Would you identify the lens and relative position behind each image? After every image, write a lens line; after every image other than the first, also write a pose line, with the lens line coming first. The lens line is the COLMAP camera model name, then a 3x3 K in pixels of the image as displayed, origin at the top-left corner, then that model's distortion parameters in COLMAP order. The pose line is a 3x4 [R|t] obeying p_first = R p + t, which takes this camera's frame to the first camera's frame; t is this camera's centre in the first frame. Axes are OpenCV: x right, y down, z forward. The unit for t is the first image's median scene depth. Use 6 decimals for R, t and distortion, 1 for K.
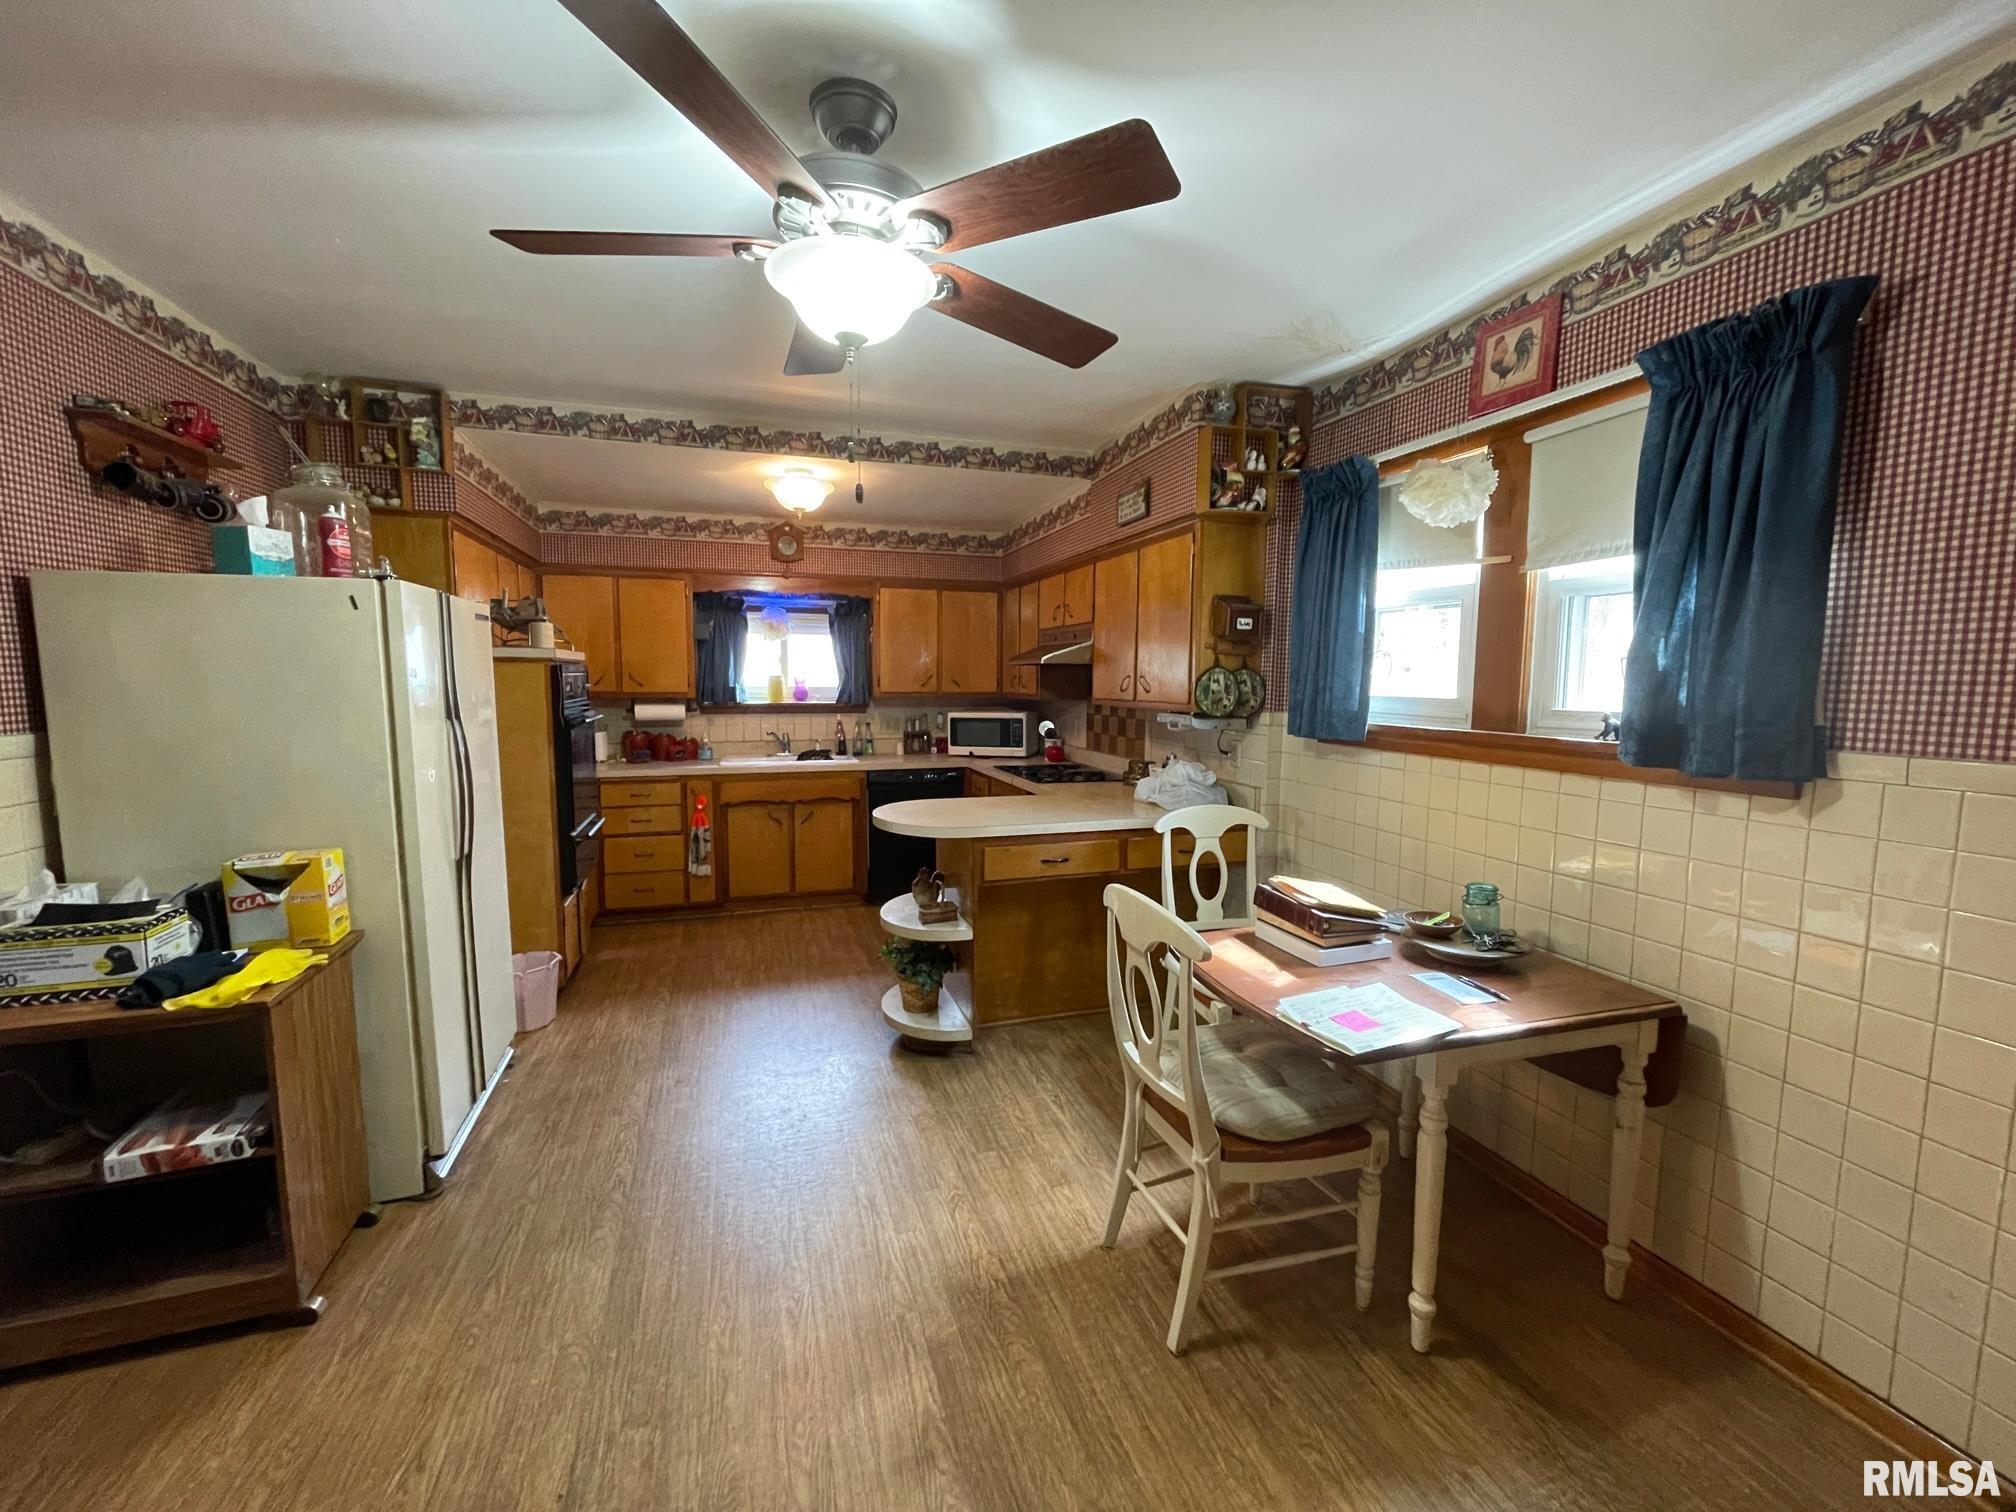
lens RADIAL K [[821.6, 0, 1017.3], [0, 821.6, 751.0], [0, 0, 1]] dist [-0.000757, -0.000073]
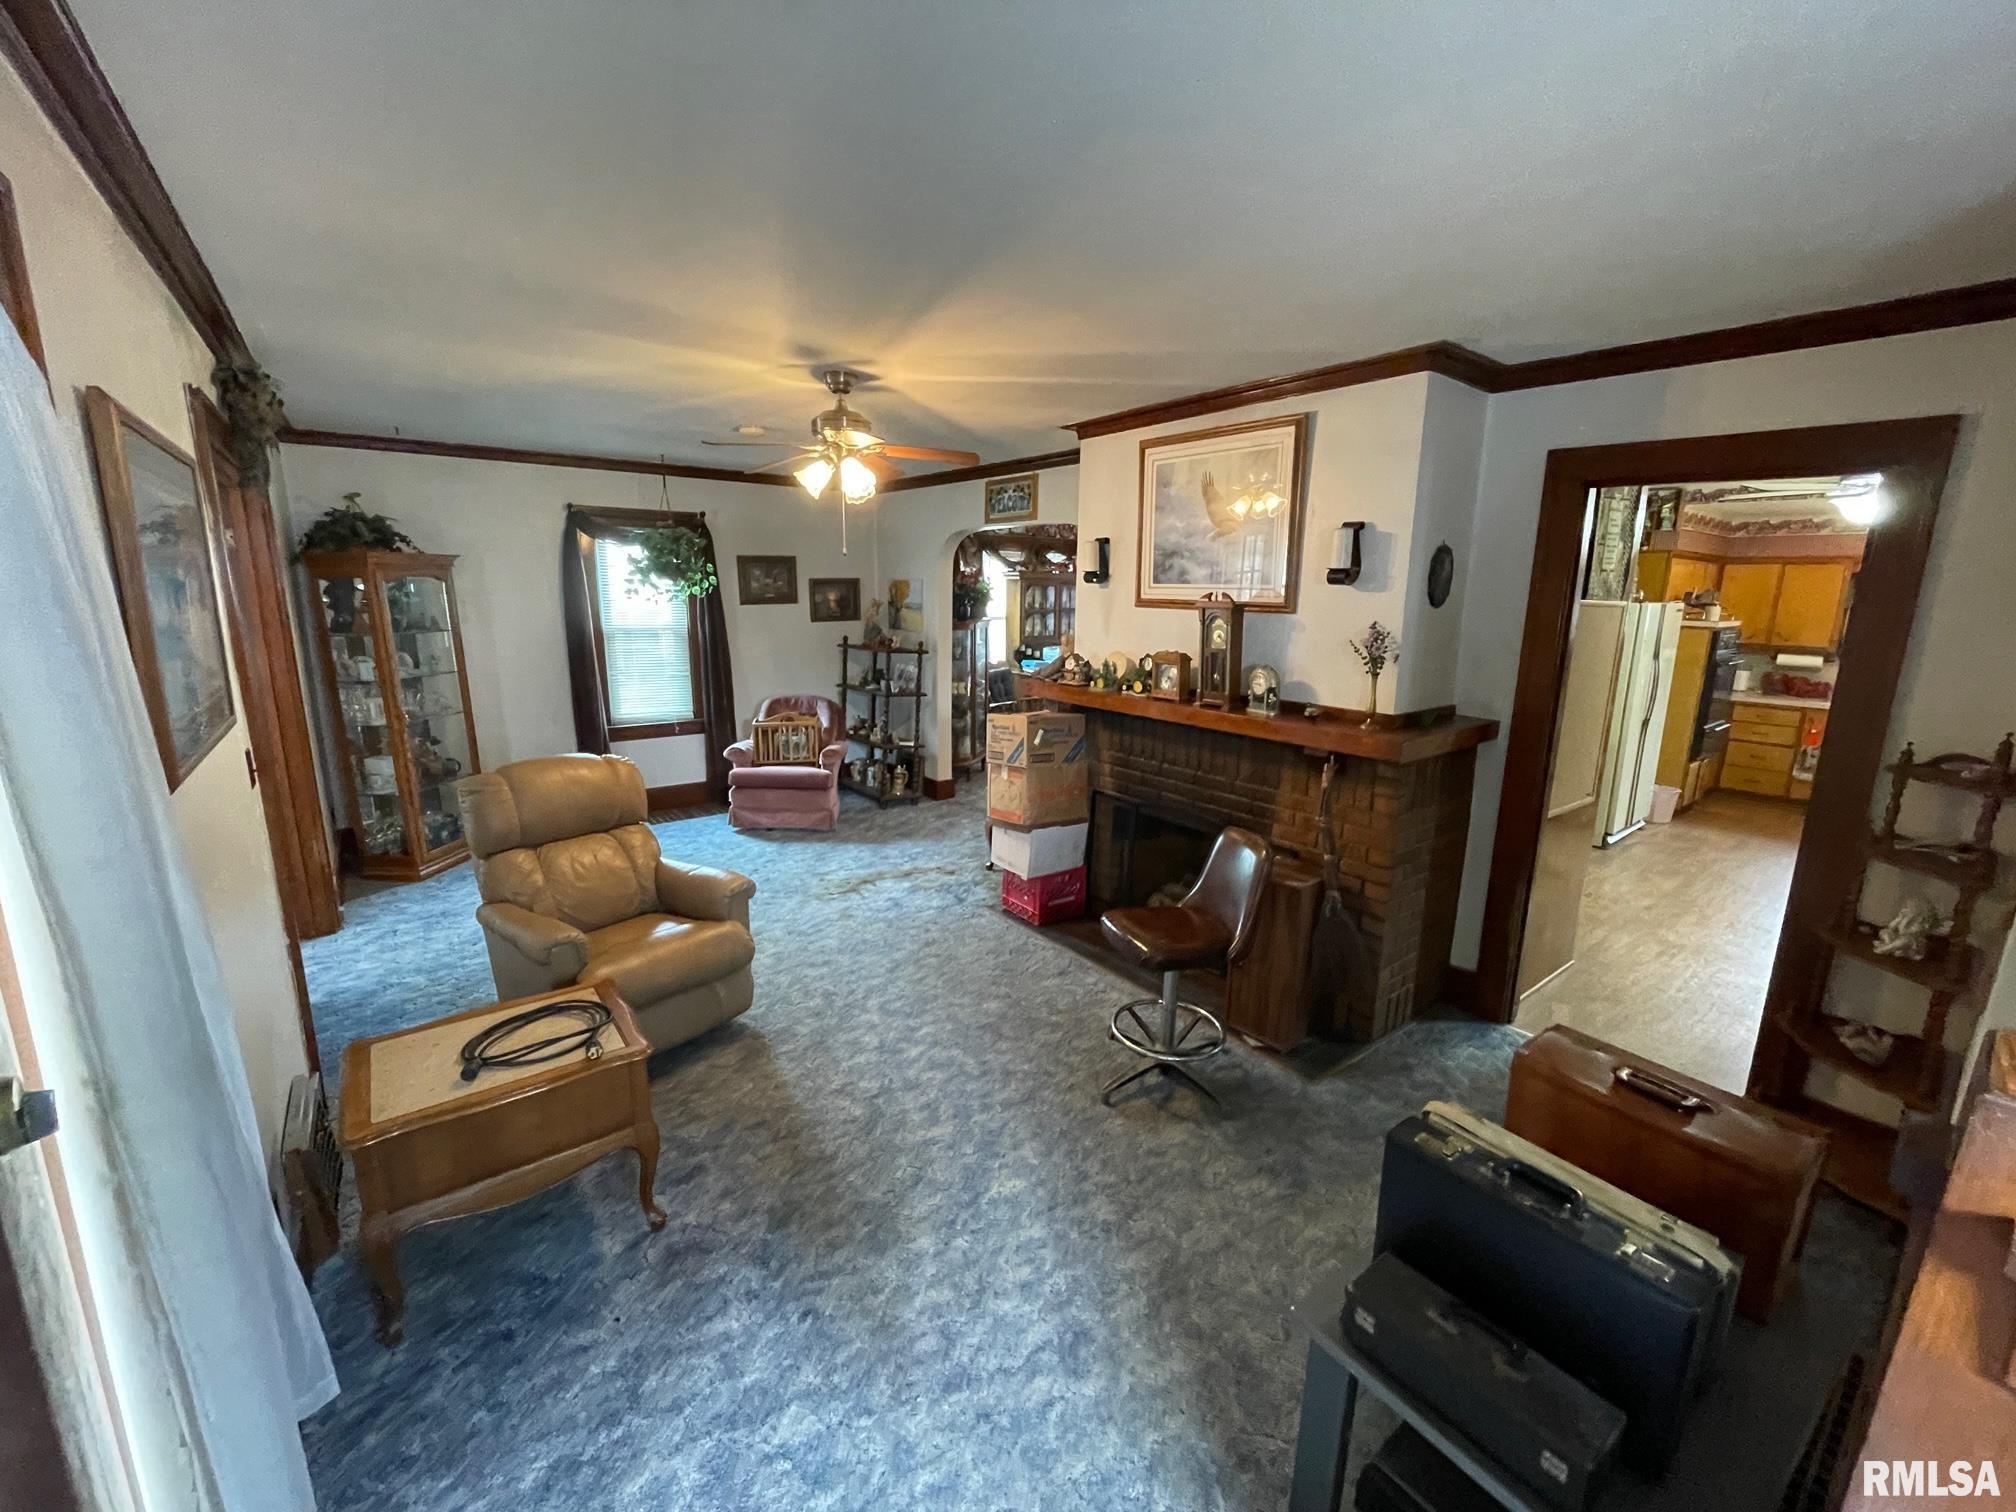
lens RADIAL K [[821.6, 0, 1007.4], [0, 821.6, 754.7], [0, 0, 1]] dist [-0.000757, -0.000073]
pose [[0.331197, 0.190977, -0.924033, 0.568942], [-0.098057, 0.980967, 0.167598, 0.009263], [0.938453, 0.035100, 0.343620, -0.951559]]
